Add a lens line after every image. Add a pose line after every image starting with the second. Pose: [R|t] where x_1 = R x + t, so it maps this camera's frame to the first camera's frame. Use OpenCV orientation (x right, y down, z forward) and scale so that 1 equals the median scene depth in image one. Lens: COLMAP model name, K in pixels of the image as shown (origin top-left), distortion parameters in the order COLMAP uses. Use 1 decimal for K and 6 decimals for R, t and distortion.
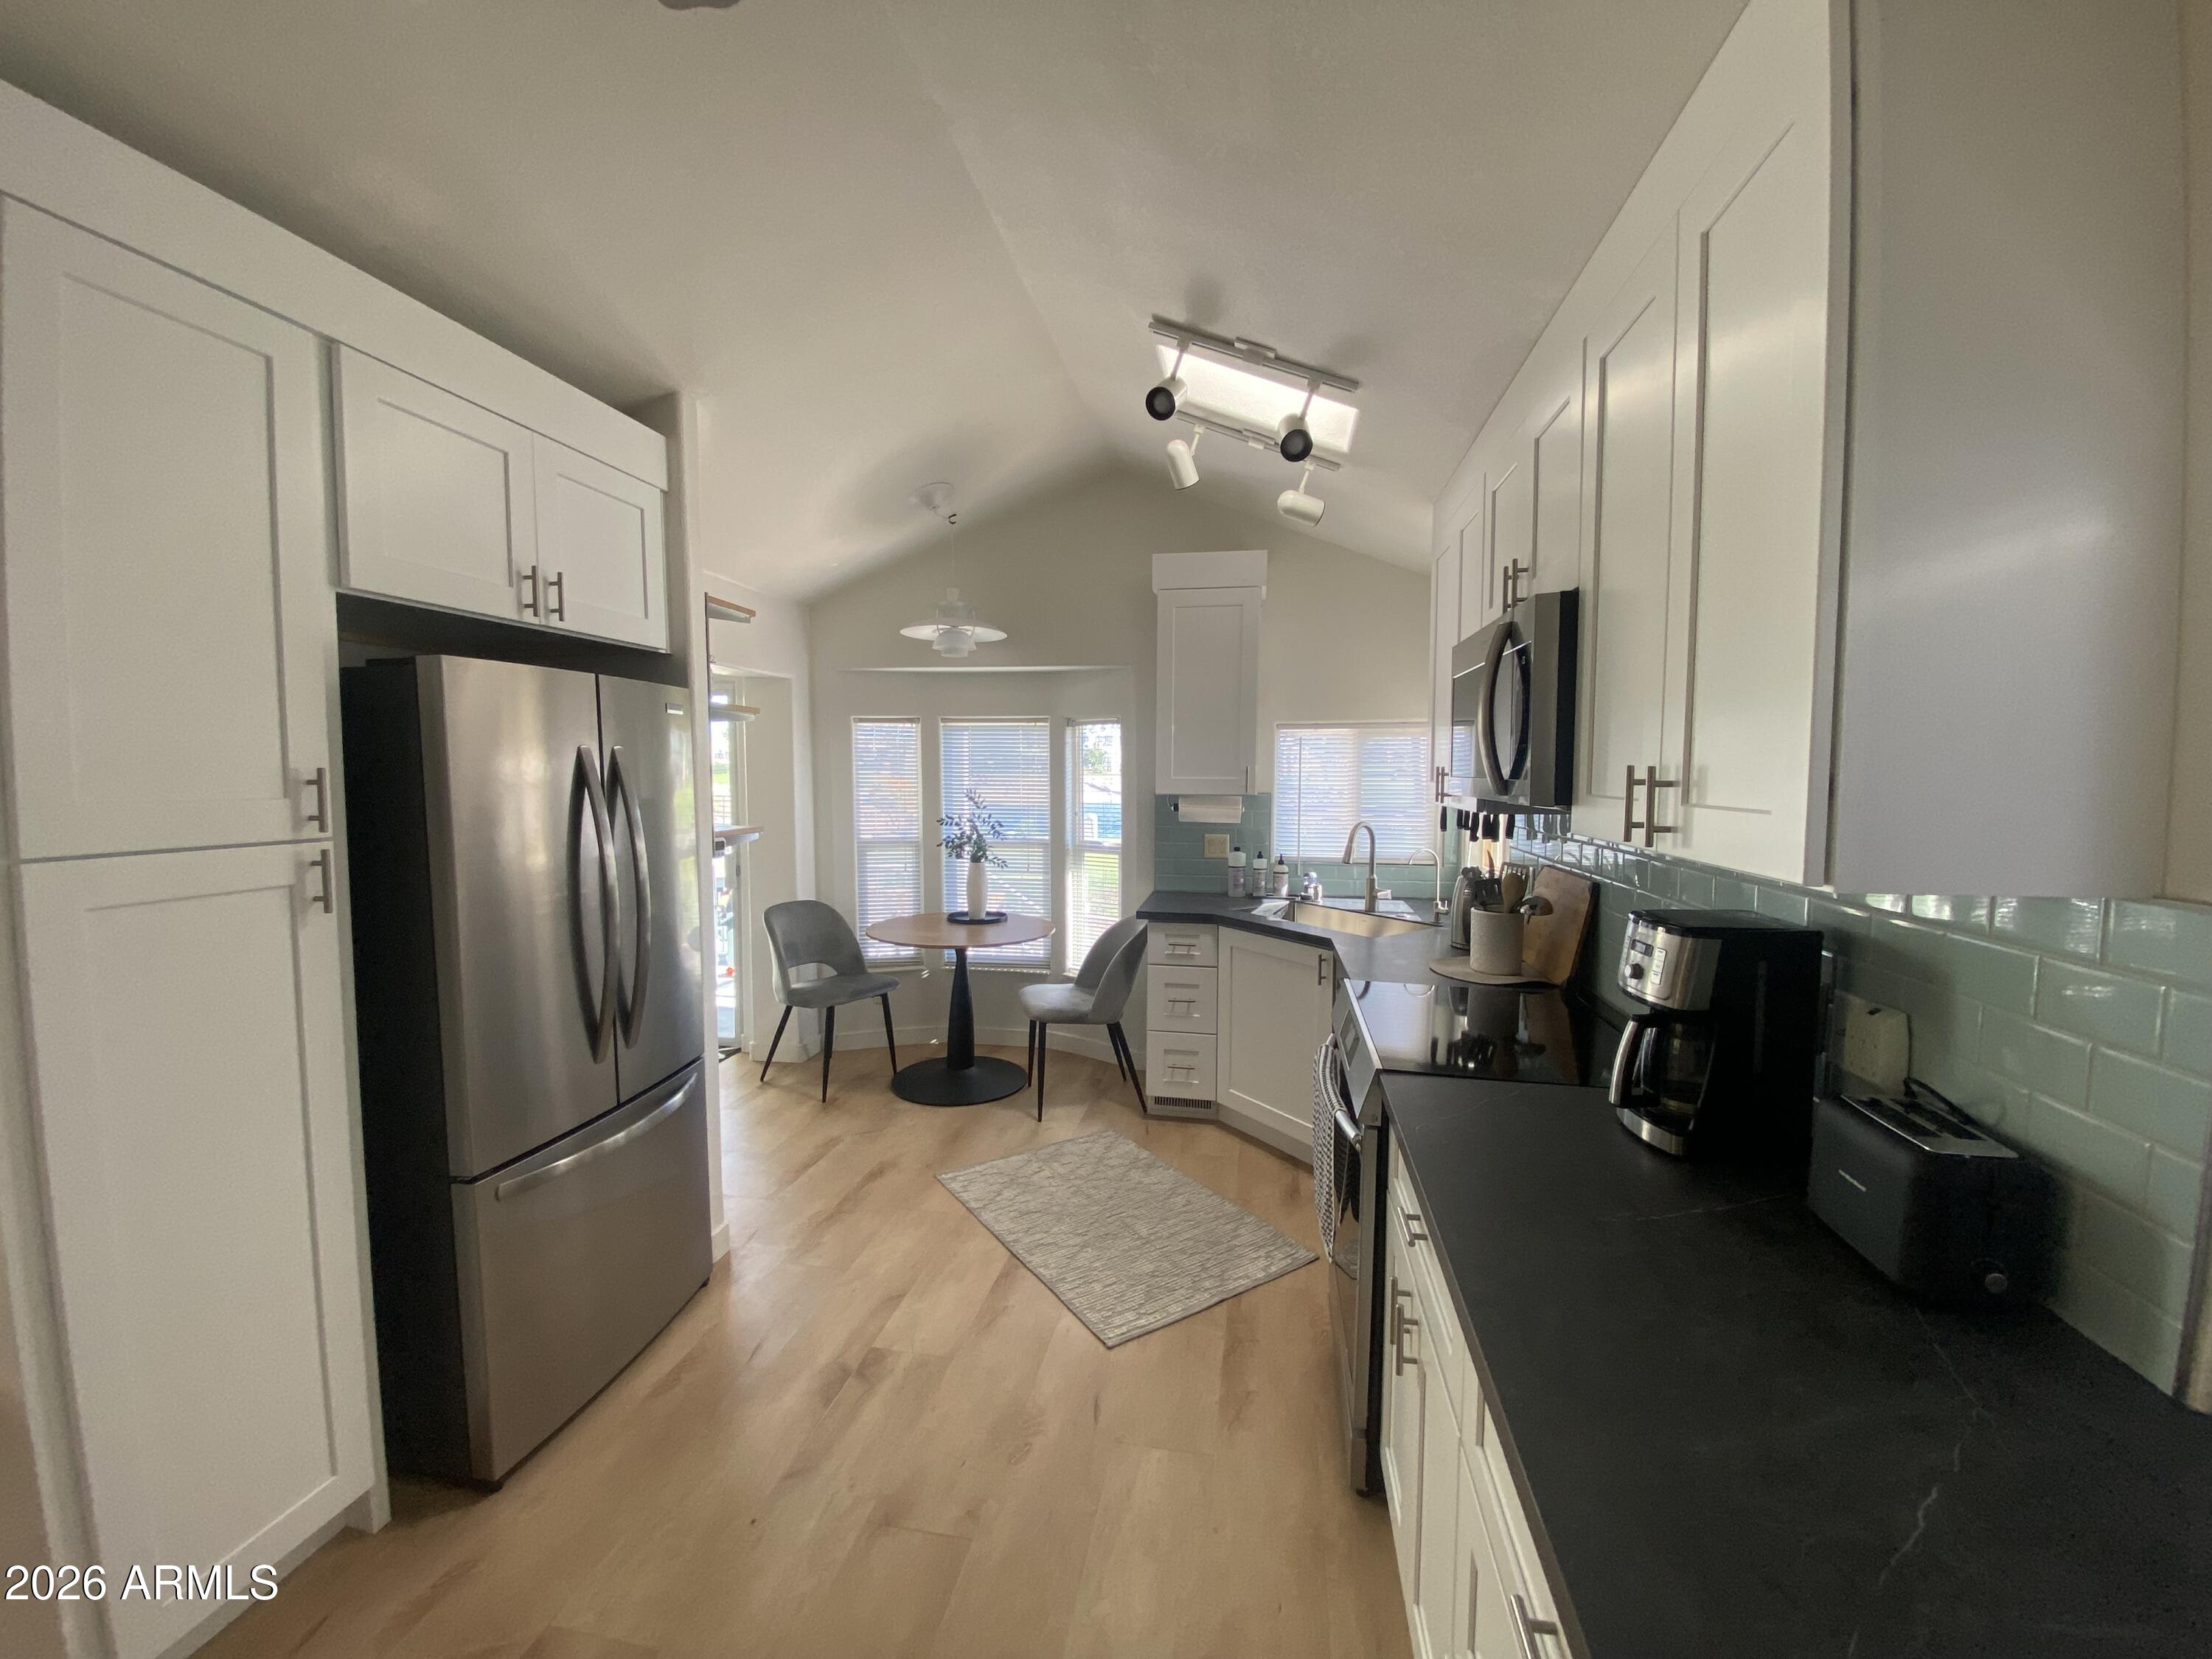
lens RADIAL K [[892.4, 0, 1104.8], [0, 892.4, 825.1], [0, 0, 1]] dist [0.029168, -0.025335]
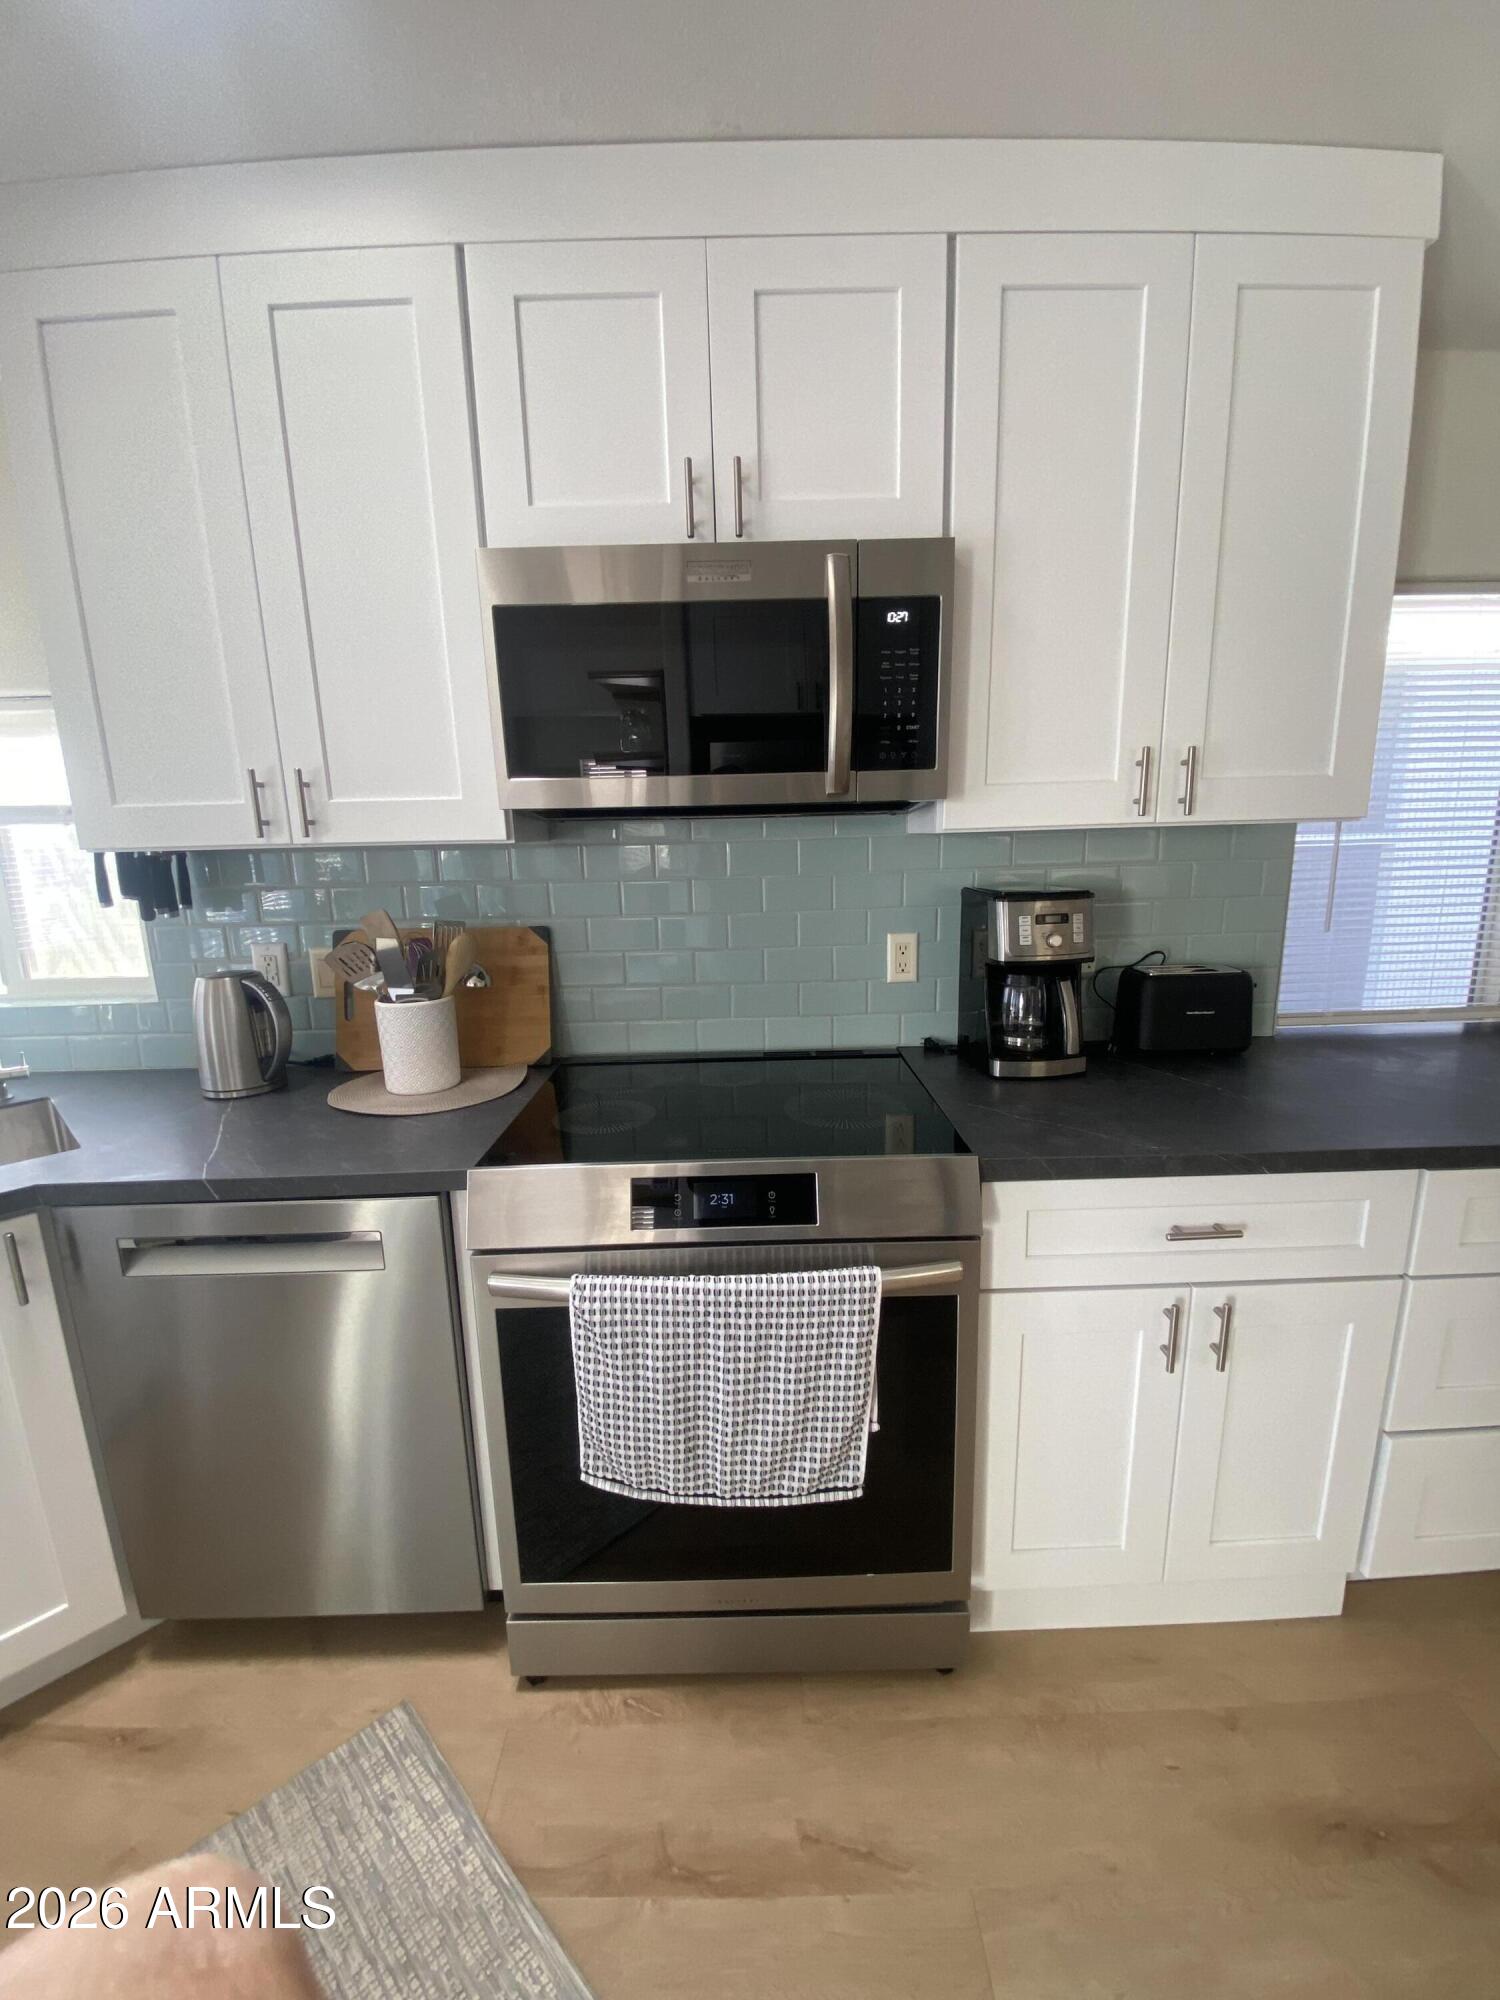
lens RADIAL K [[819.1, 0, 750.0], [0, 819.1, 1000.0], [0, 0, 1]] dist [0.000831, -0.011914]
pose [[-0.186457, -0.197067, 0.962496, -0.131704], [0.087441, 0.972460, 0.216047, -0.008234], [-0.978564, 0.124445, -0.164090, 0.601633]]
